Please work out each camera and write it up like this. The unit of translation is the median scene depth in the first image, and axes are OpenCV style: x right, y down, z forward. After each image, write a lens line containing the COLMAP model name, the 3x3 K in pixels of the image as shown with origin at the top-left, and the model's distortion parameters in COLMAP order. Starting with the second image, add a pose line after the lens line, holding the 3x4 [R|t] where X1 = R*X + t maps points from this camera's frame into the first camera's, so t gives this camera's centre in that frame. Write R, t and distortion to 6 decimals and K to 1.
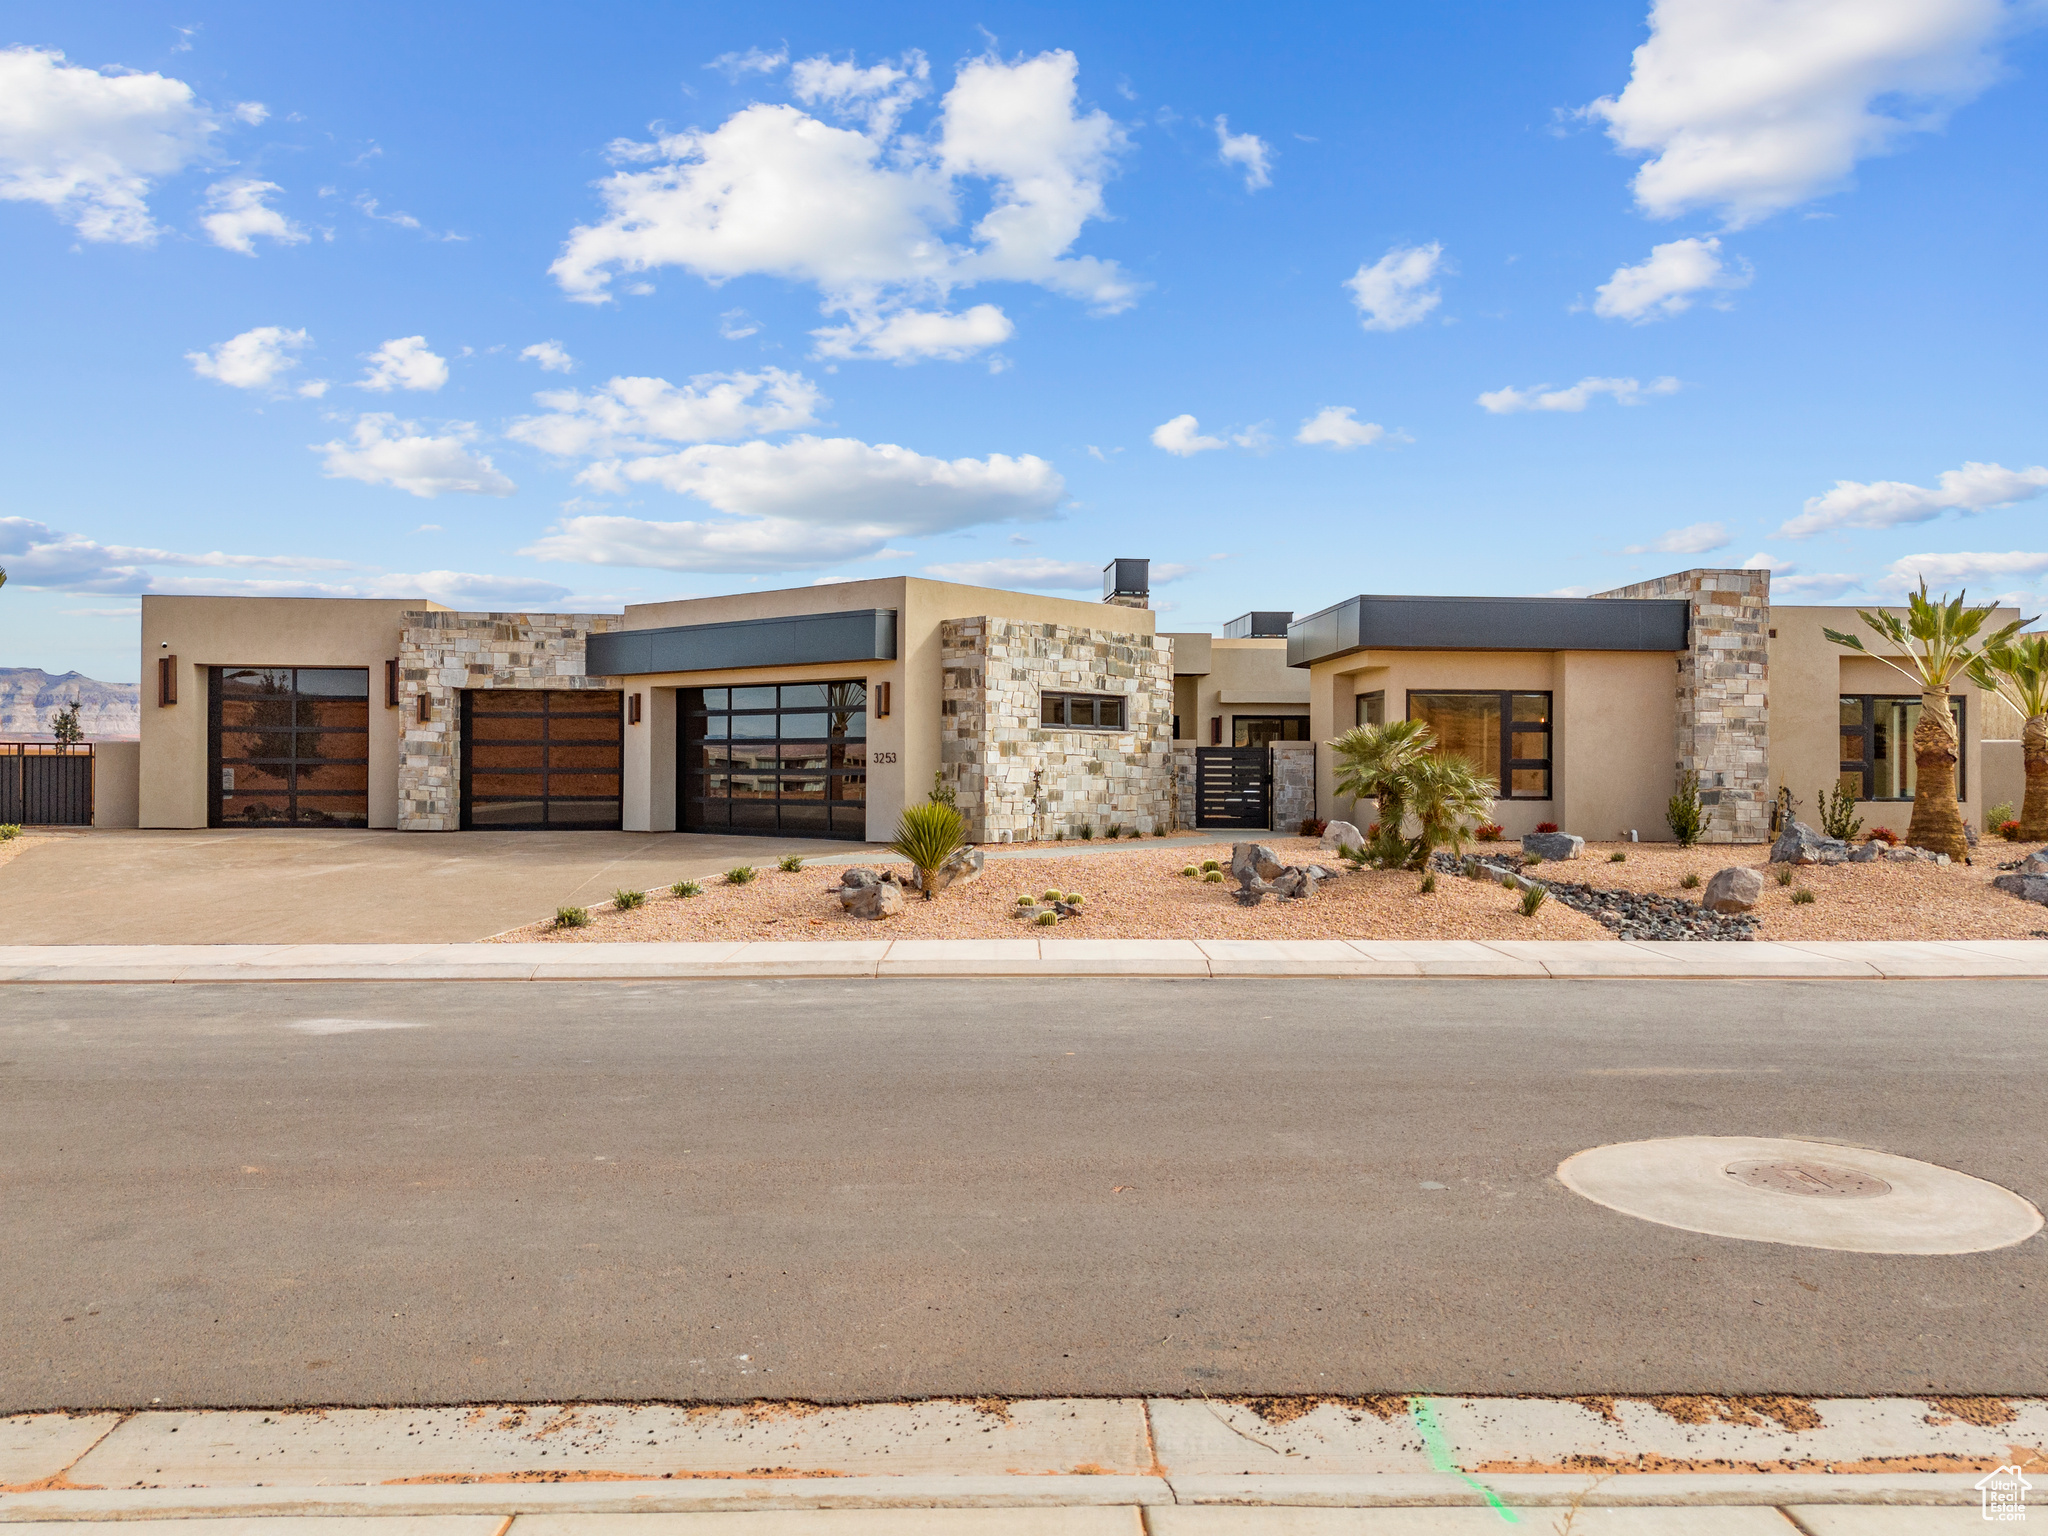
lens RADIAL K [[1524.5, 0, 1015.8], [0, 1524.5, 766.9], [0, 0, 1]] dist [0.090577, -0.087635]
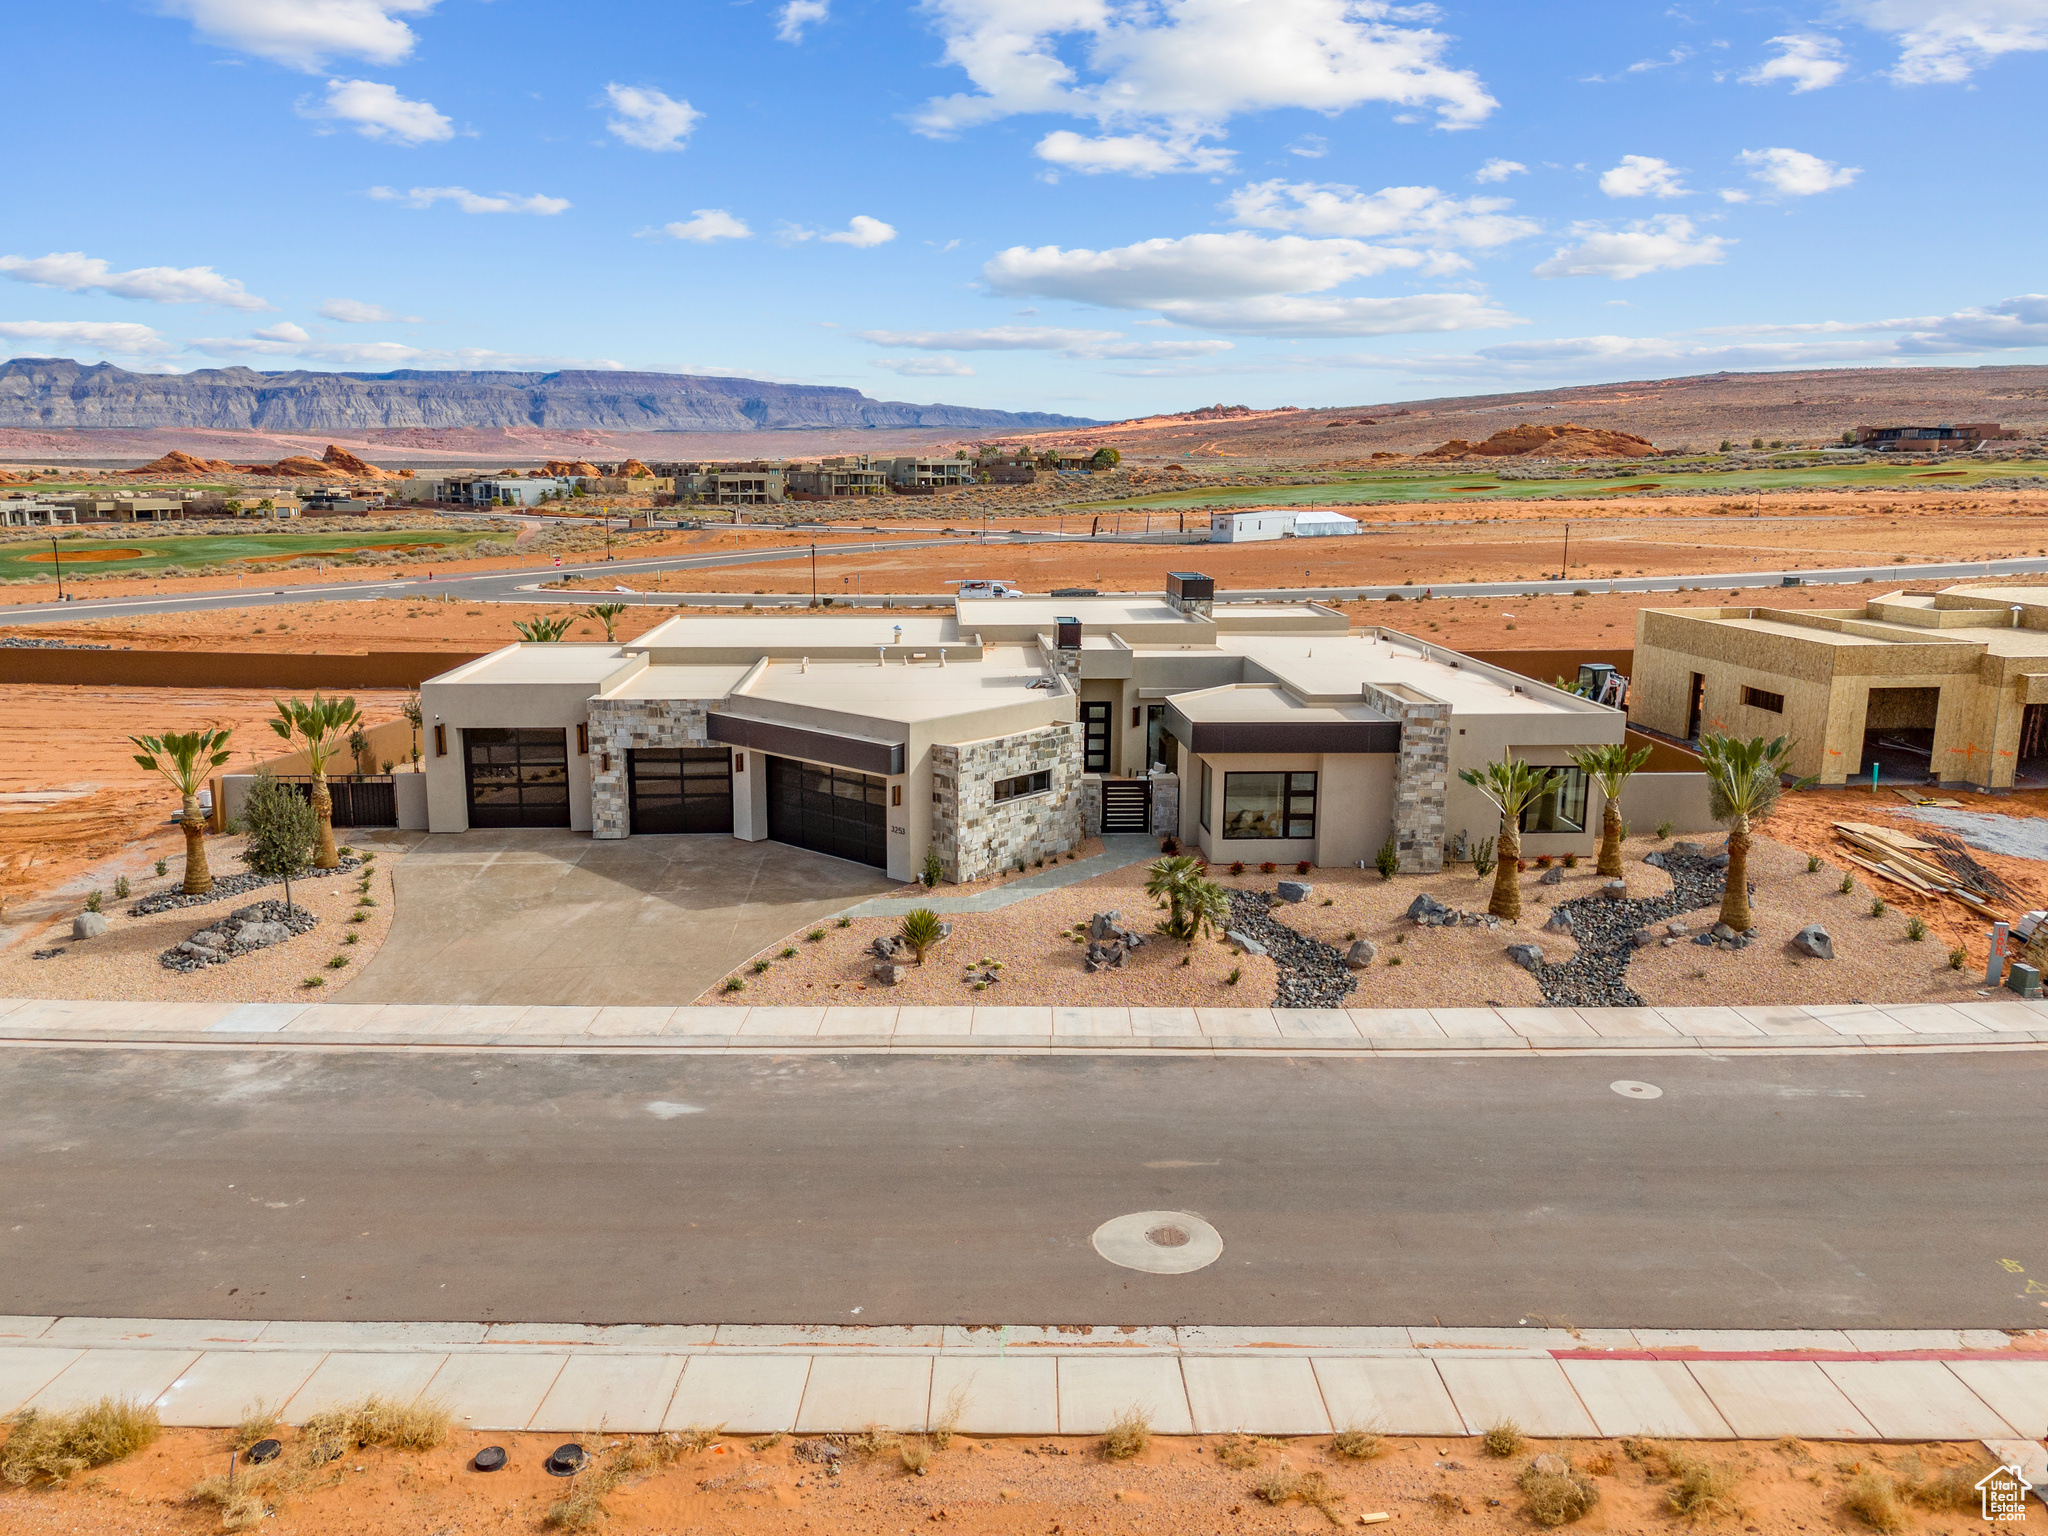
lens RADIAL K [[1519.1, 0, 993.4], [0, 1519.1, 736.3], [0, 0, 1]] dist [0.100297, -0.103463]
pose [[0.999374, 0.000090, -0.035384, 0.071698], [0.006385, 0.983122, 0.182838, -0.384787], [0.034803, -0.182950, 0.982506, -0.564656]]
